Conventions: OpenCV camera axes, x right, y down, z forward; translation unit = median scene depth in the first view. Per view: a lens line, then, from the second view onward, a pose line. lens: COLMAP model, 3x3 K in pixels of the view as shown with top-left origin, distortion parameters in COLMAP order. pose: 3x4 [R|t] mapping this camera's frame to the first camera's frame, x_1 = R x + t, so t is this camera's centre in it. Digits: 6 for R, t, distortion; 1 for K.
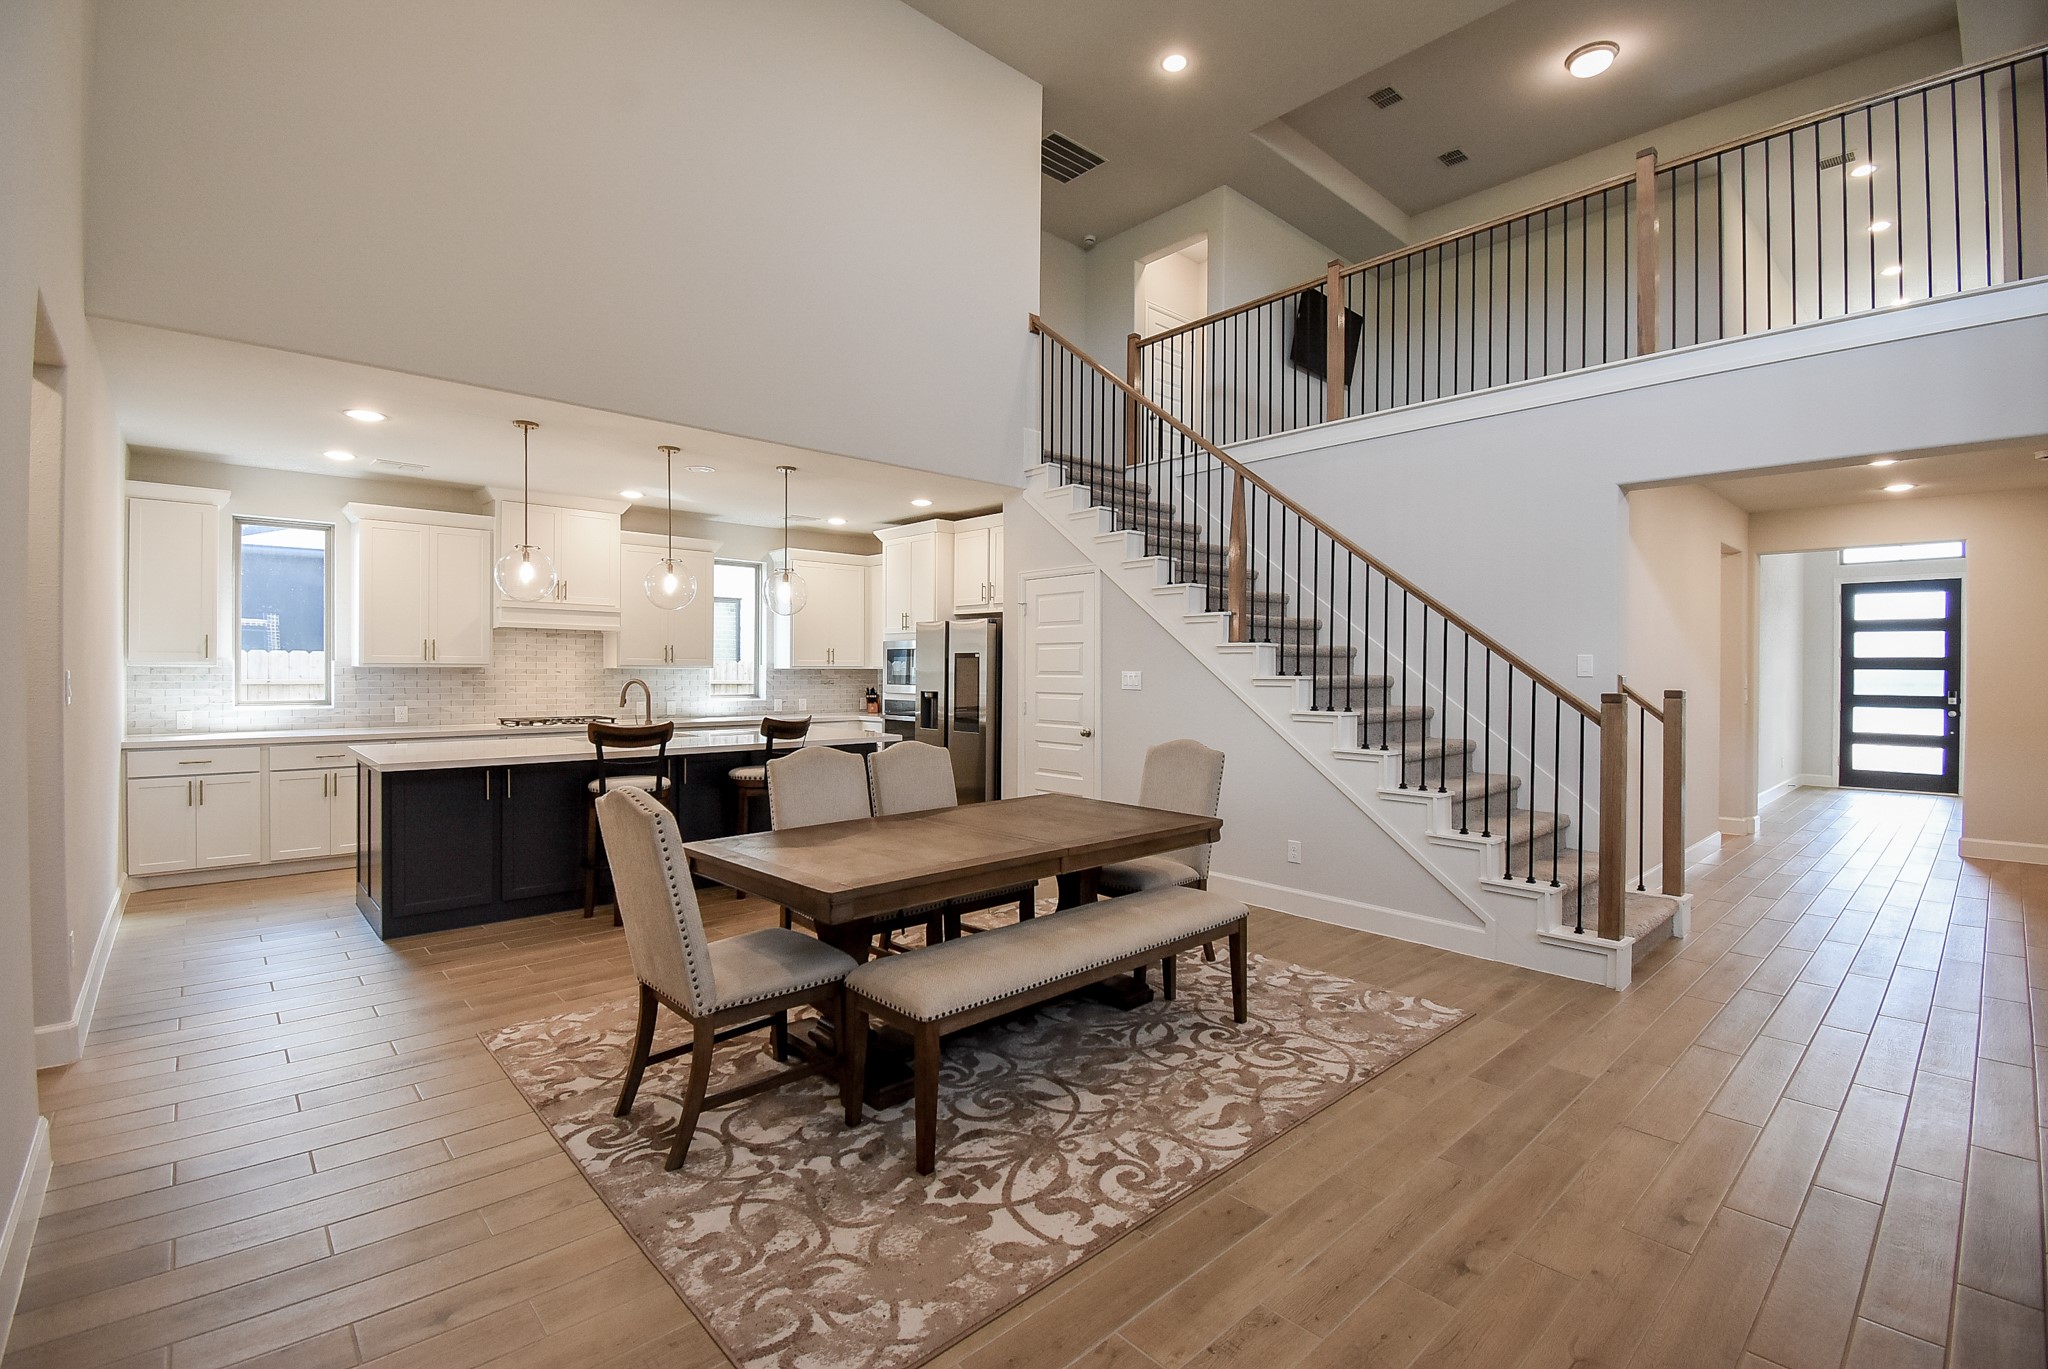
lens RADIAL K [[910.9, 0, 1036.1], [0, 910.9, 672.4], [0, 0, 1]] dist [0.005265, -0.015212]
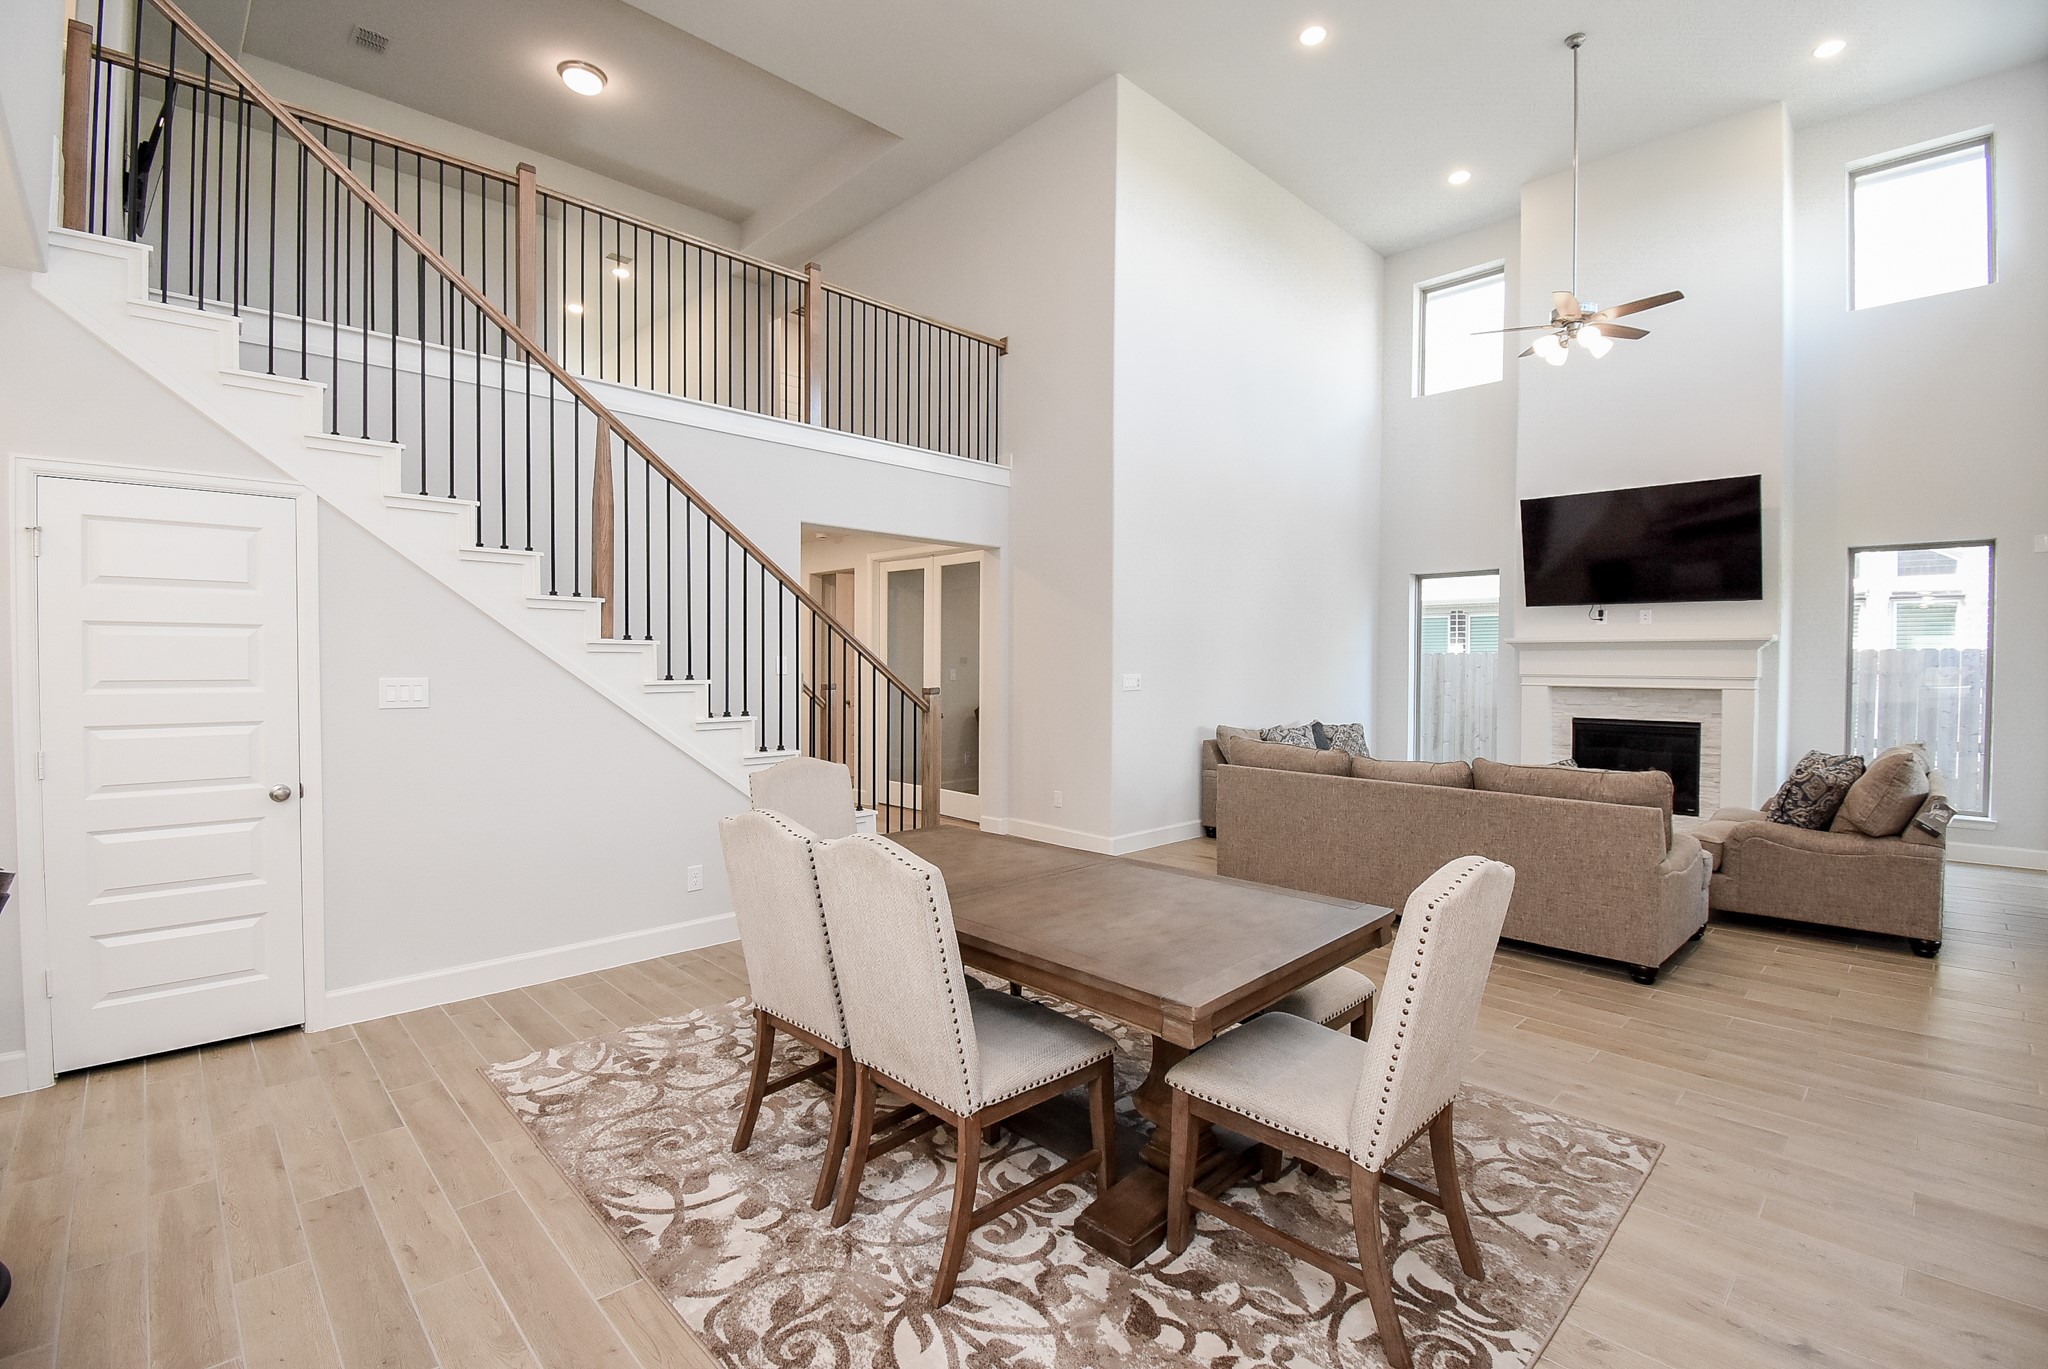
lens RADIAL K [[910.9, 0, 1011.1], [0, 910.9, 671.1], [0, 0, 1]] dist [0.005265, -0.015212]
pose [[-0.018229, -0.016393, 0.999699, -0.445913], [-0.003430, 0.999861, 0.016334, -0.014845], [-0.999828, -0.003132, -0.018282, 0.523413]]
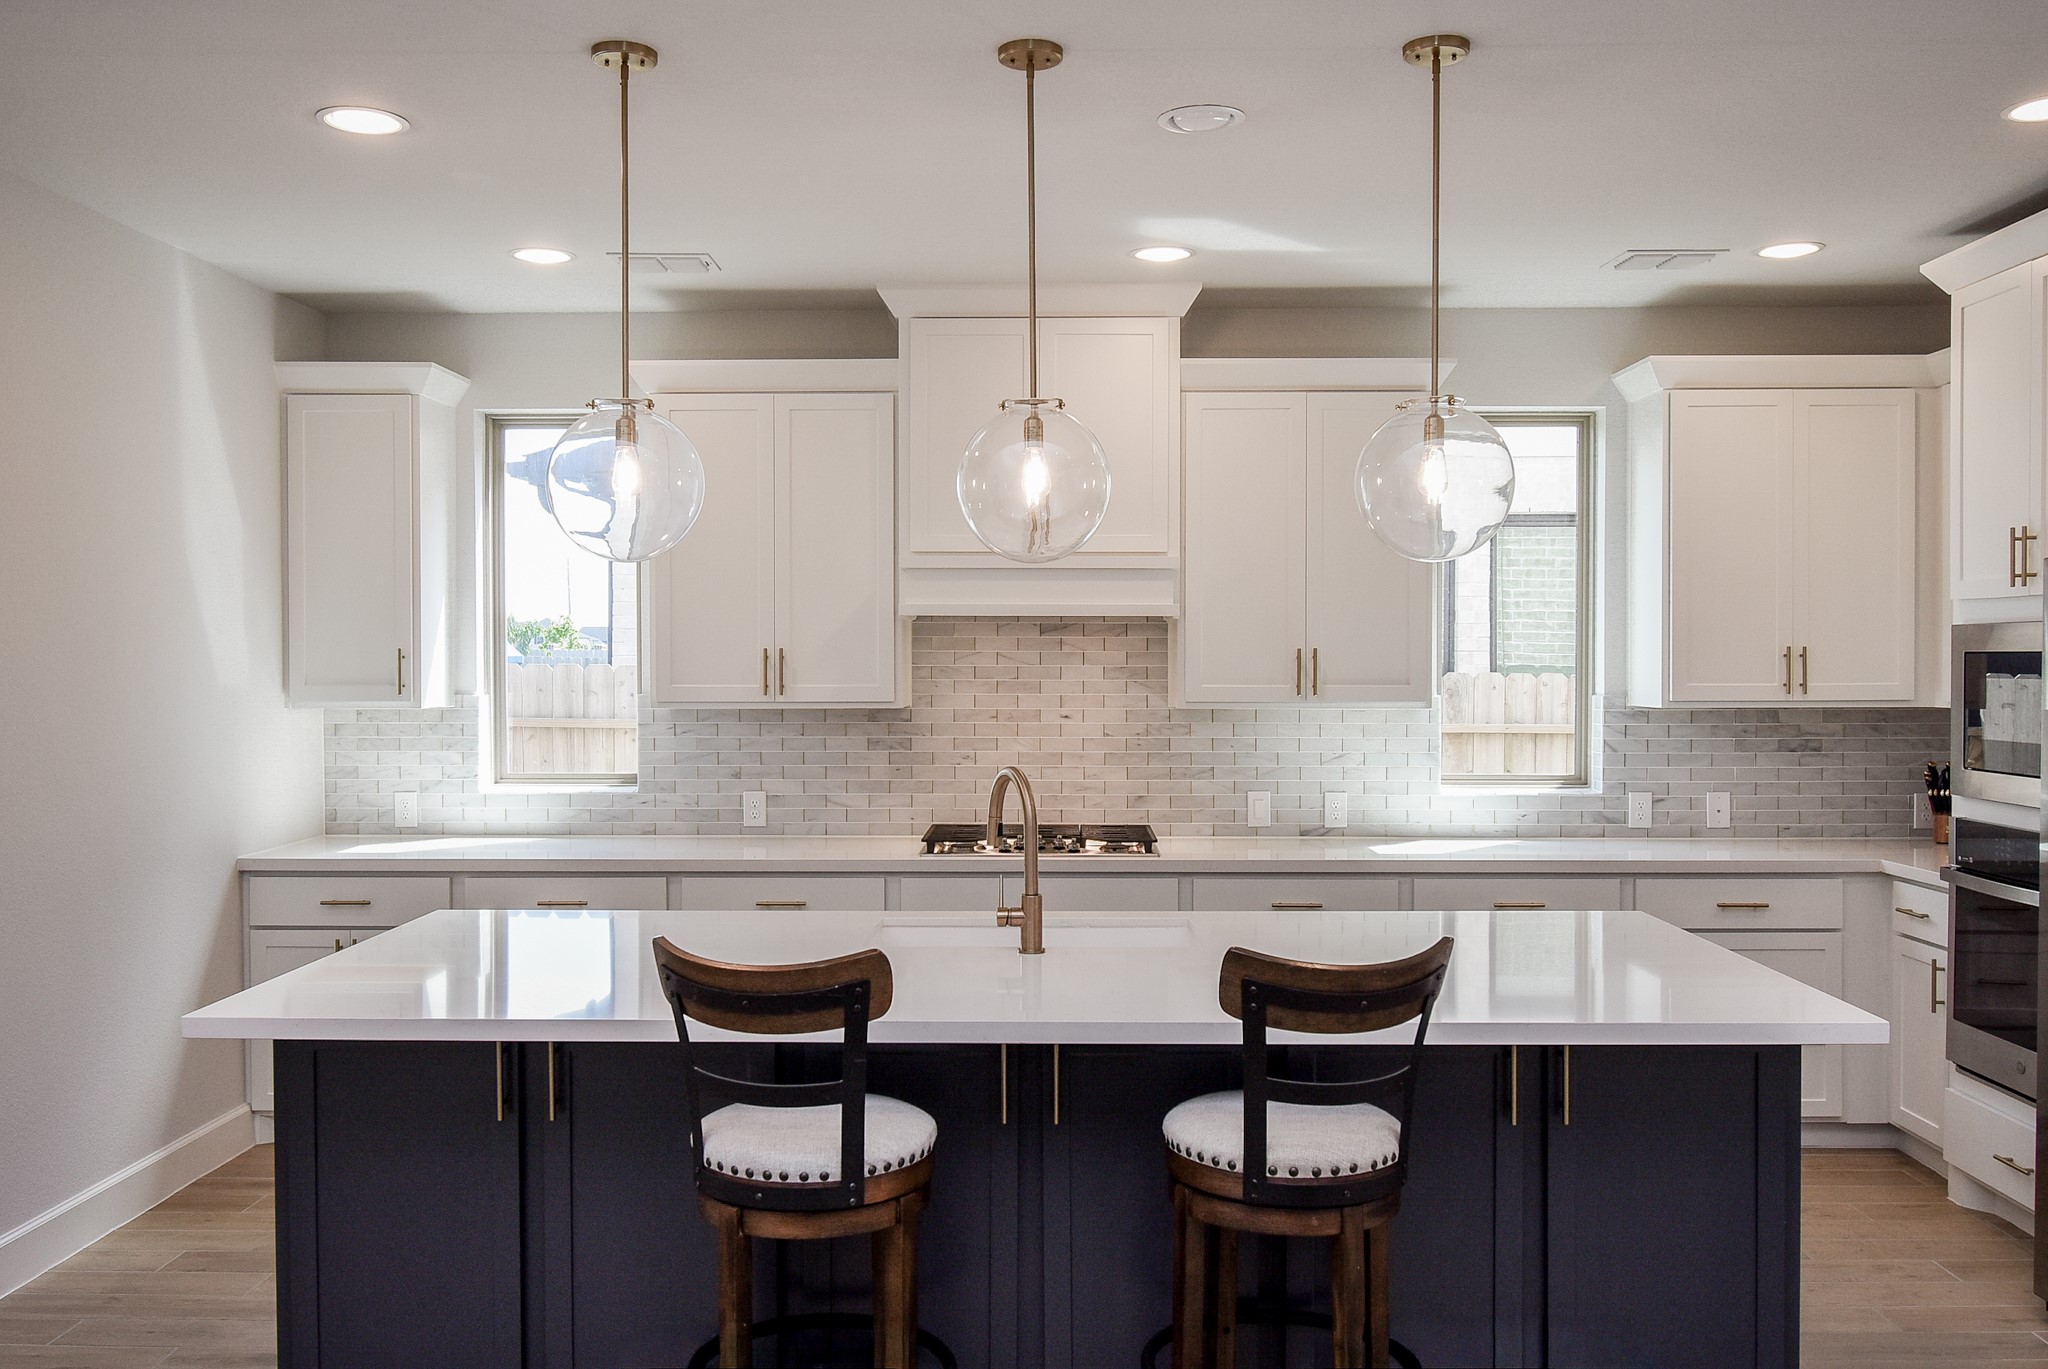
lens RADIAL K [[1721.2, 0, 1033.4], [0, 1721.2, 685.9], [0, 0, 1]] dist [-0.001016, -0.001620]
pose [[0.718807, 0.005996, -0.695184, 0.013168], [0.002330, 0.999936, 0.011035, -0.025319], [0.695206, -0.009552, 0.718748, 0.456546]]
